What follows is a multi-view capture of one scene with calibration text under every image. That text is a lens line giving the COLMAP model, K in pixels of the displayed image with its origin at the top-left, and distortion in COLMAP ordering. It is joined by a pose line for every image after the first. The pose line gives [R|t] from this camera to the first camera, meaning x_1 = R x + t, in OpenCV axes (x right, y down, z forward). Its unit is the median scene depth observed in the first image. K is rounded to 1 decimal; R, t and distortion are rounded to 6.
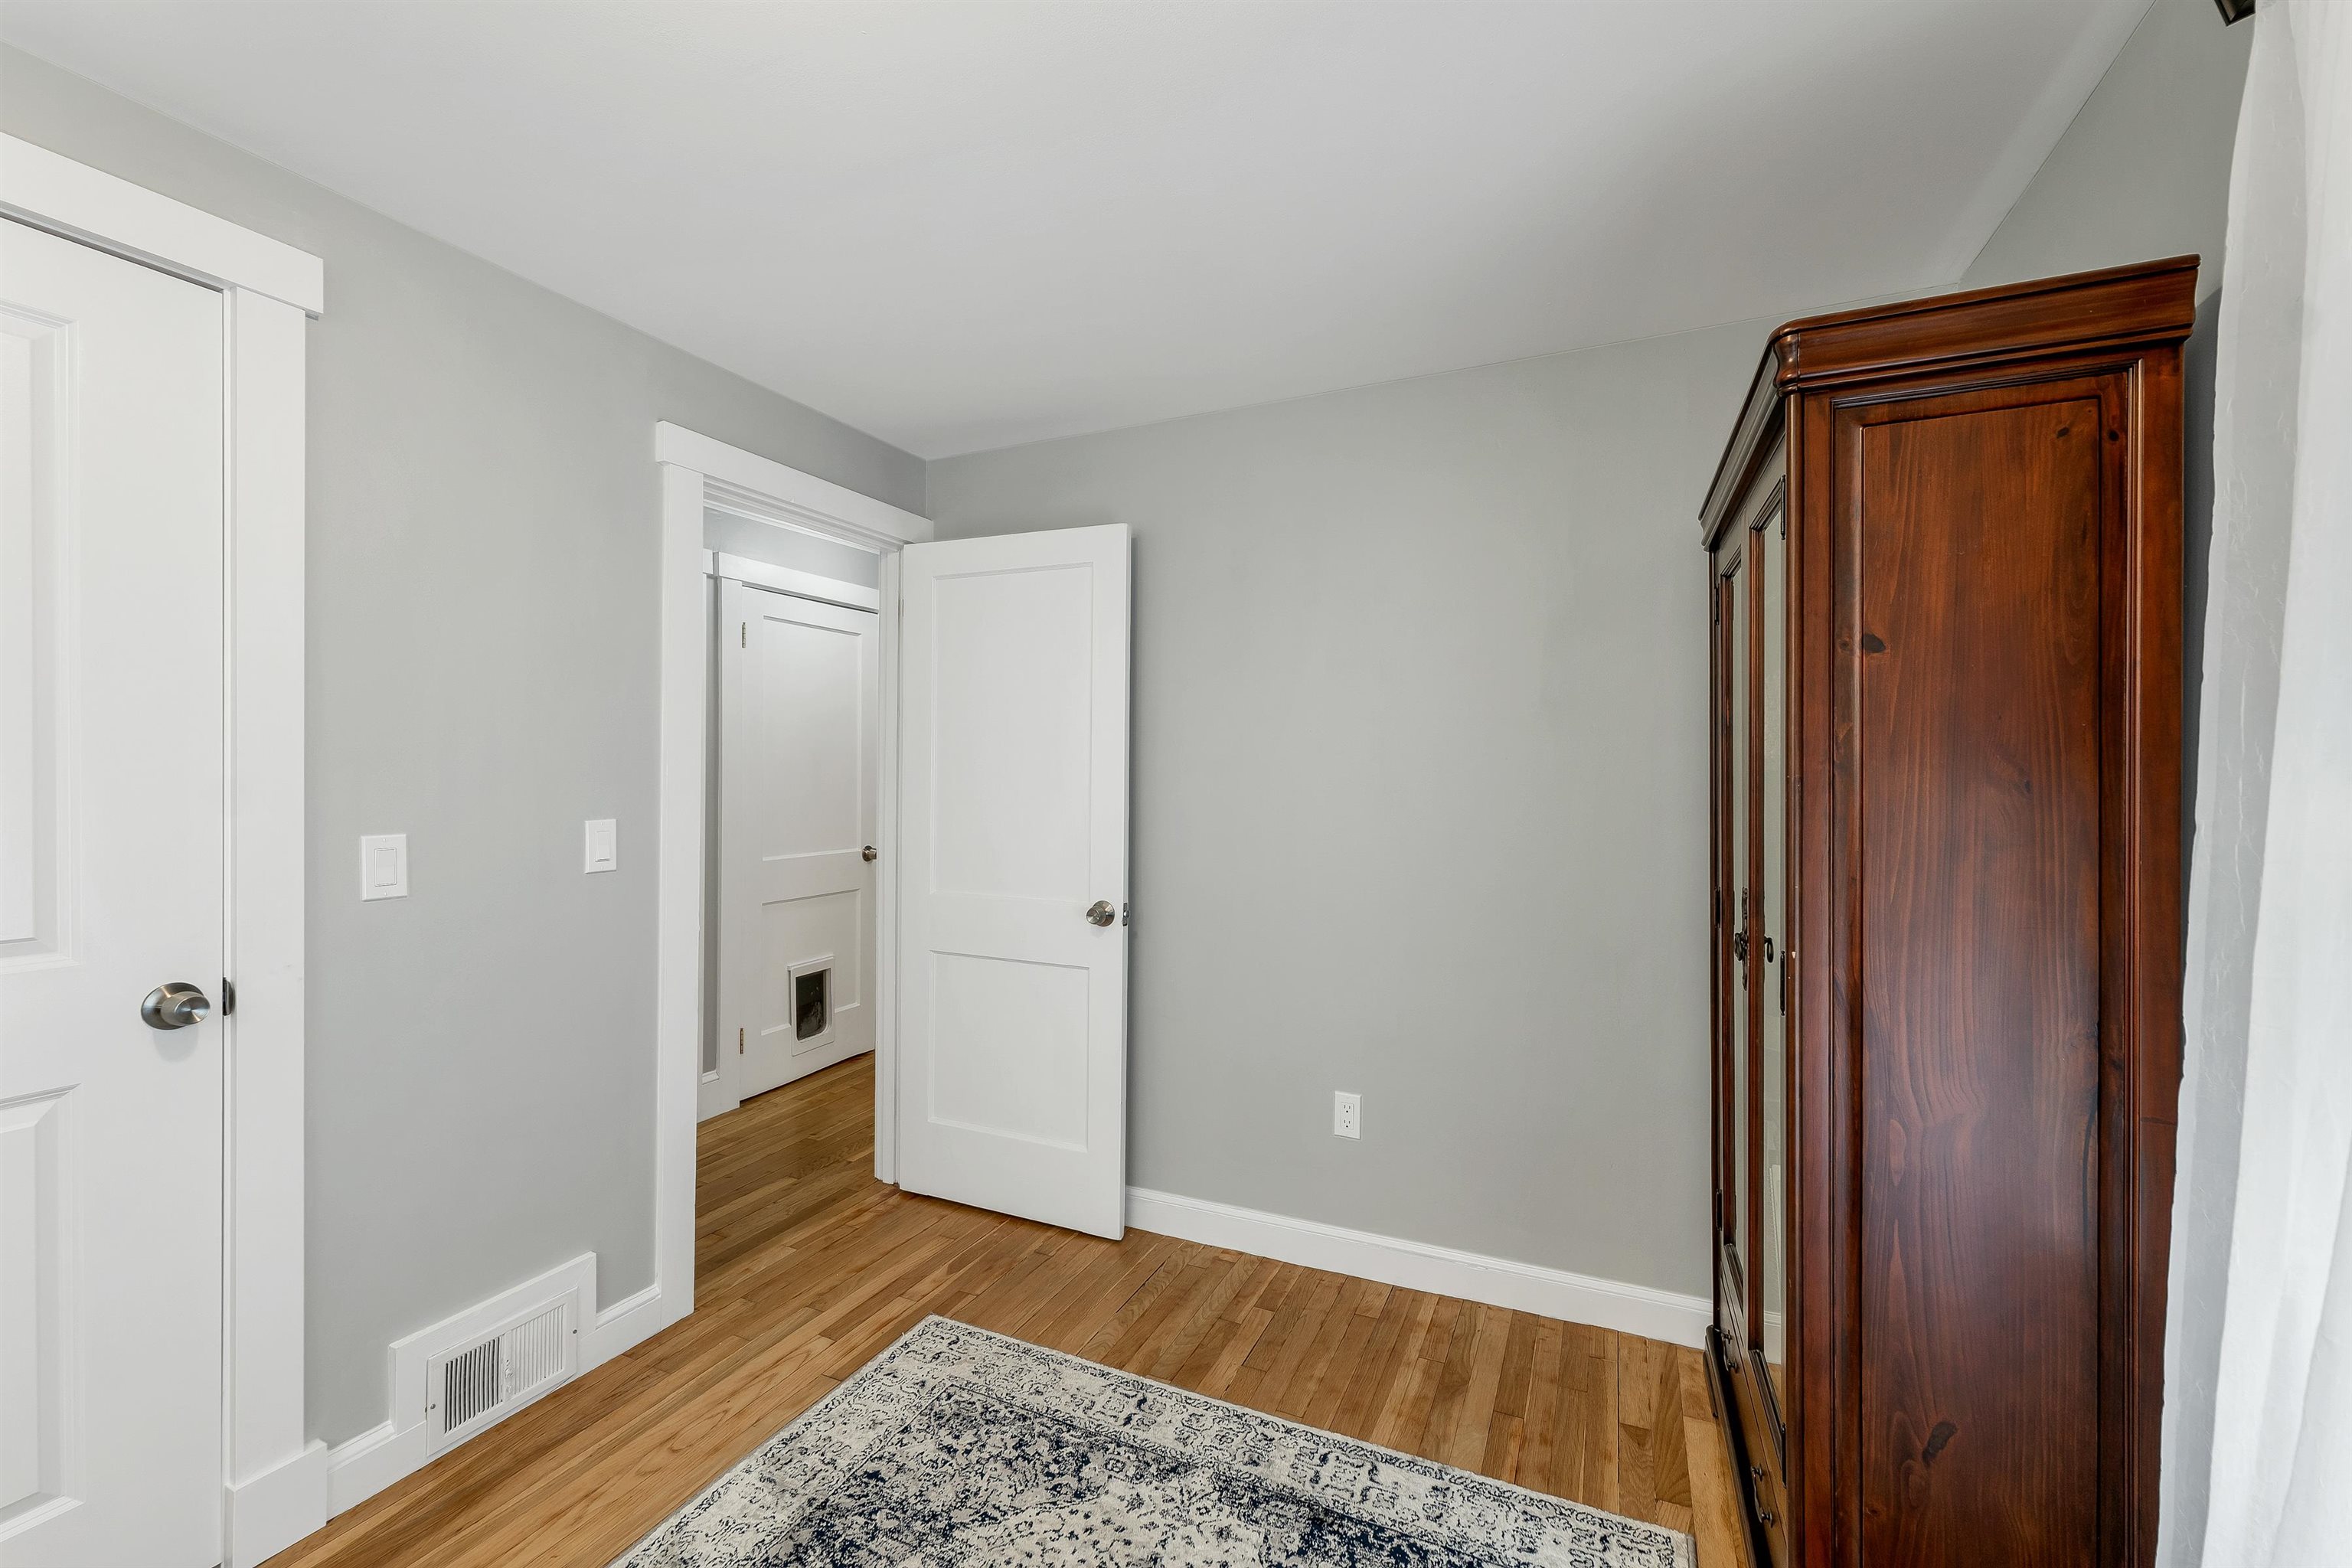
lens RADIAL K [[973.3, 0, 1156.0], [0, 973.3, 775.9], [0, 0, 1]] dist [0.001347, 0.000017]
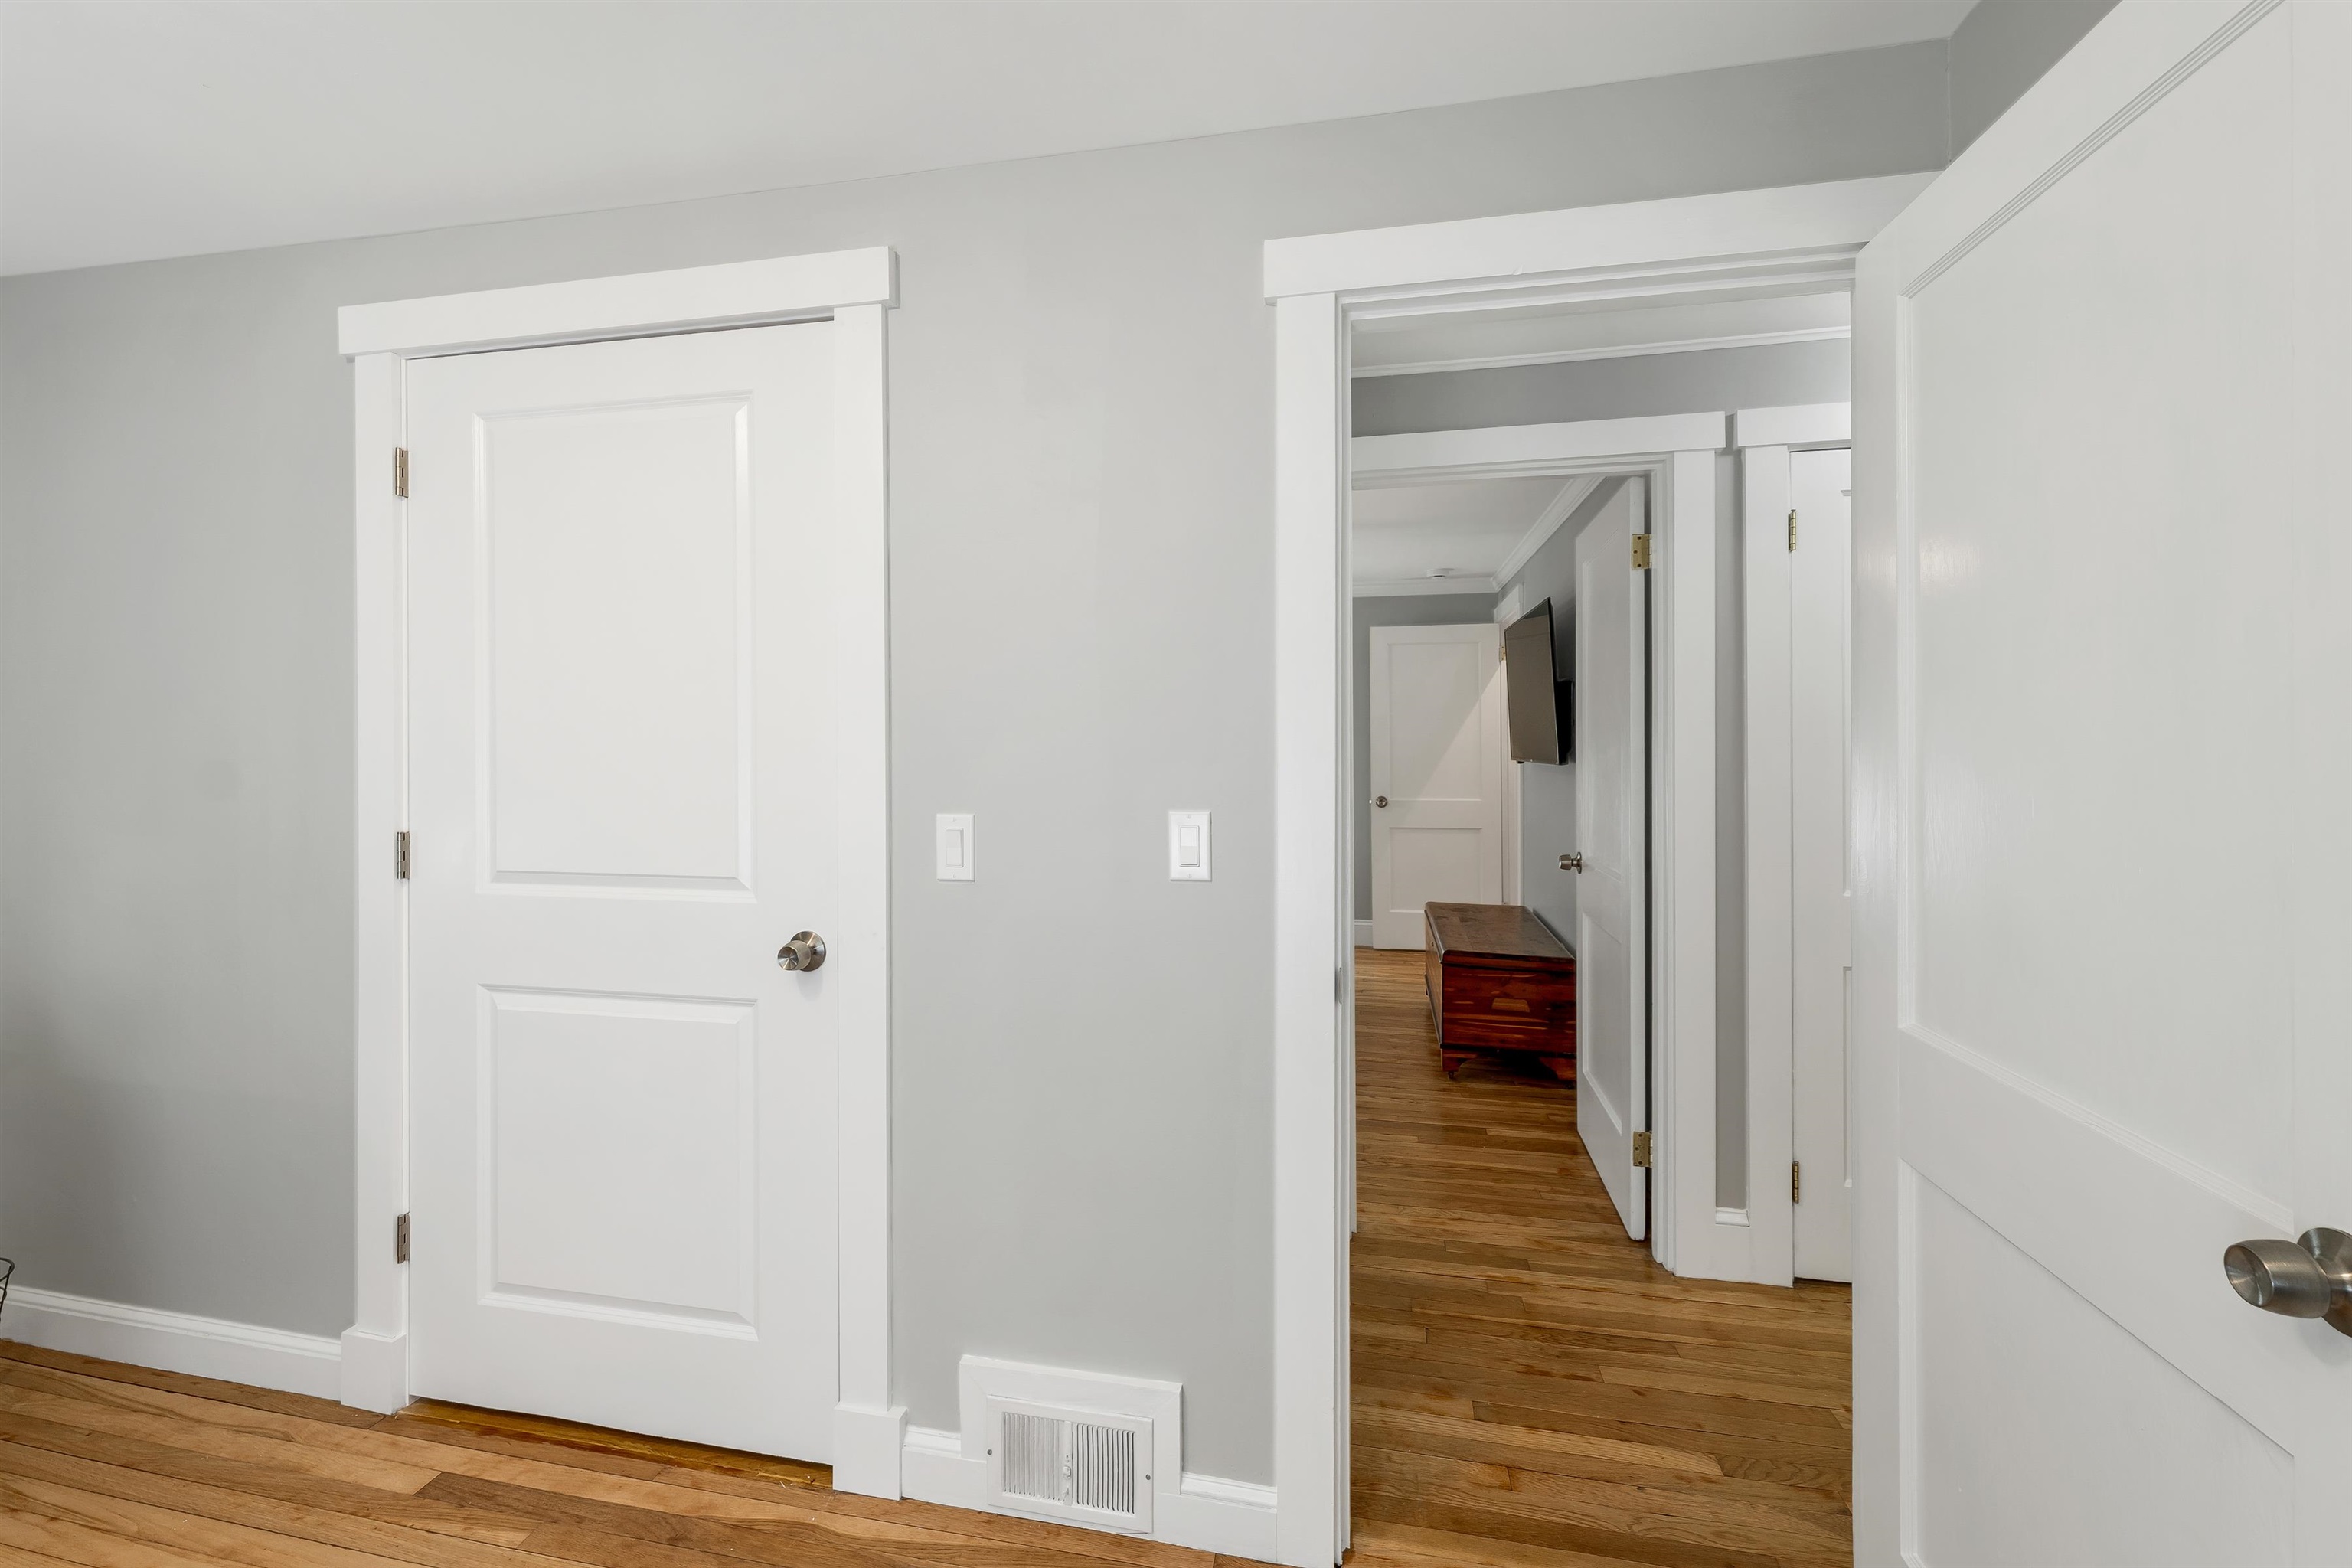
lens RADIAL K [[981.7, 0, 1177.5], [0, 981.7, 747.4], [0, 0, 1]] dist [0.017606, -0.000088]
pose [[0.242363, -0.007684, -0.970155, 0.171562], [-0.002947, 0.999958, -0.008656, 0.002054], [0.970181, 0.004957, 0.242330, 0.823331]]
